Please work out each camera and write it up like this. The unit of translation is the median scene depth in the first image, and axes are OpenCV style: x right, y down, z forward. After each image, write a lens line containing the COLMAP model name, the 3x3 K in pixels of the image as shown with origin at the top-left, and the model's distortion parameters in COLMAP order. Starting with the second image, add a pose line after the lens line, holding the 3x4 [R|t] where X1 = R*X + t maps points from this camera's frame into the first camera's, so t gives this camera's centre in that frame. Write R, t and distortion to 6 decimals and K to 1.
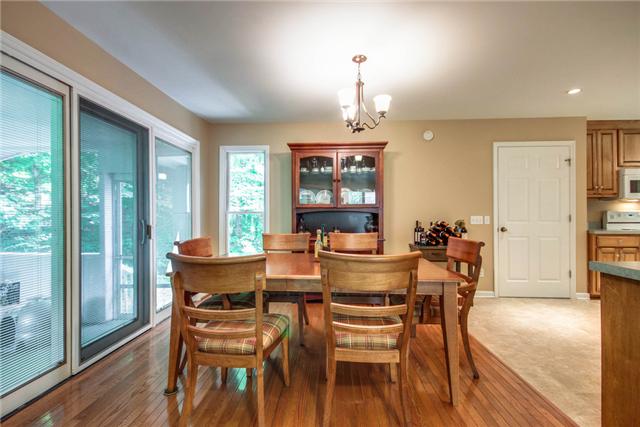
lens RADIAL K [[294.8, 0, 312.3], [0, 294.8, 212.9], [0, 0, 1]] dist [0.000271, -0.000704]
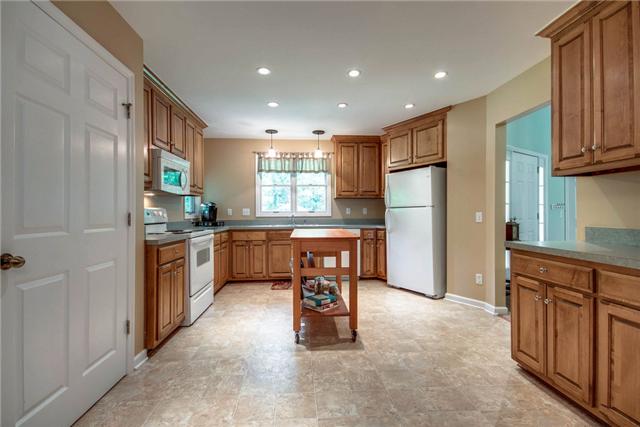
lens RADIAL K [[294.8, 0, 312.3], [0, 294.8, 212.9], [0, 0, 1]] dist [0.000271, -0.000704]
pose [[-0.120667, 0.003356, 0.992687, 0.309227], [-0.008930, 0.999950, -0.004466, 0.005830], [-0.992653, -0.009404, -0.120631, 0.709381]]
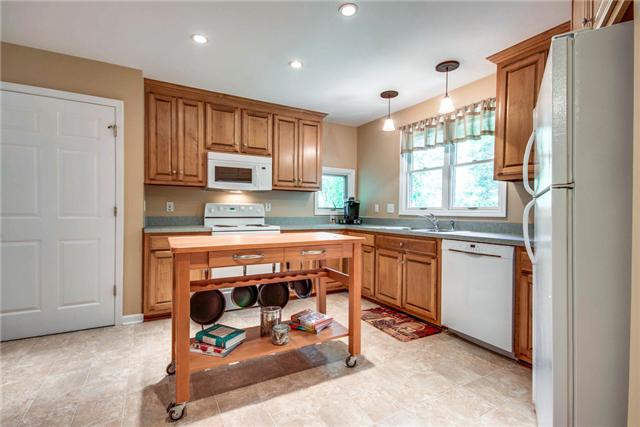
lens RADIAL K [[294.8, 0, 312.3], [0, 294.8, 212.9], [0, 0, 1]] dist [0.000271, -0.000704]
pose [[0.842684, 0.005165, 0.538384, 0.853022], [-0.016688, 0.999724, 0.016530, 0.002040], [-0.538150, -0.022914, 0.842537, 0.153848]]
